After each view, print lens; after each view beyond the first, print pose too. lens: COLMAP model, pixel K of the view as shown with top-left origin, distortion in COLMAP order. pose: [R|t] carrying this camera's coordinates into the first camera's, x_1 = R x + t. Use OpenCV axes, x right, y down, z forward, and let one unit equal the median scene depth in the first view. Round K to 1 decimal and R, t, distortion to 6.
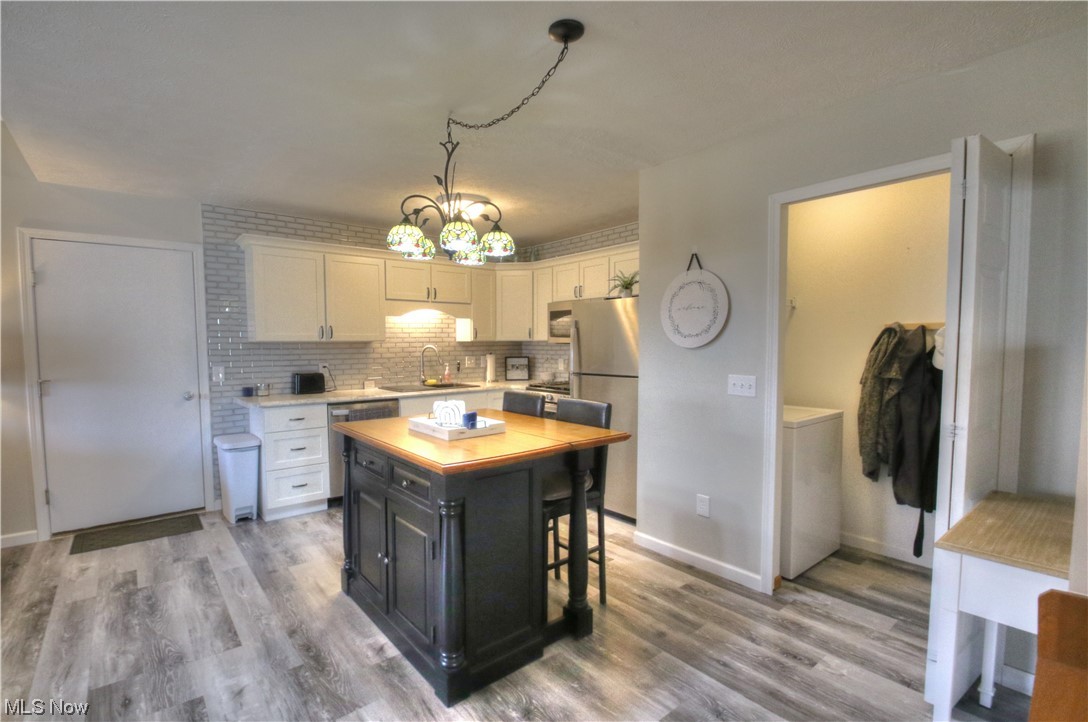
lens RADIAL K [[502.5, 0, 531.4], [0, 502.5, 371.5], [0, 0, 1]] dist [0.004876, -0.012465]
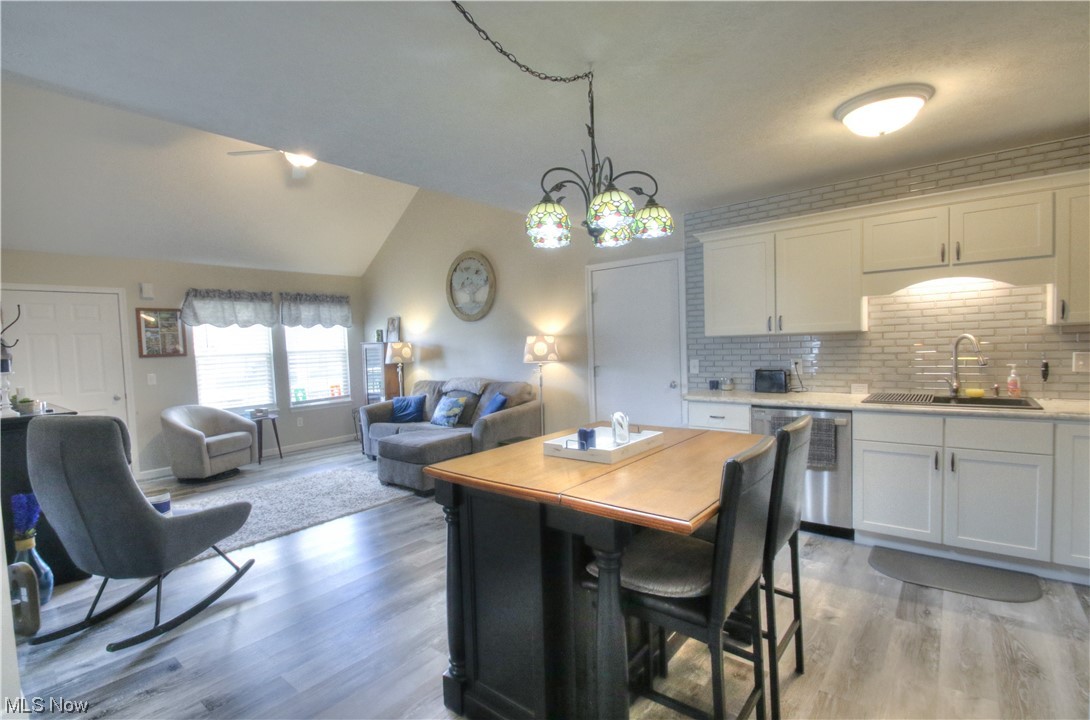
lens RADIAL K [[503.4, 0, 536.3], [0, 503.4, 370.0], [0, 0, 1]] dist [0.004876, -0.012465]
pose [[0.195082, 0.048872, -0.979569, 0.668999], [-0.024225, 0.998693, 0.045002, -0.048959], [0.980488, 0.014951, 0.196011, 0.773317]]
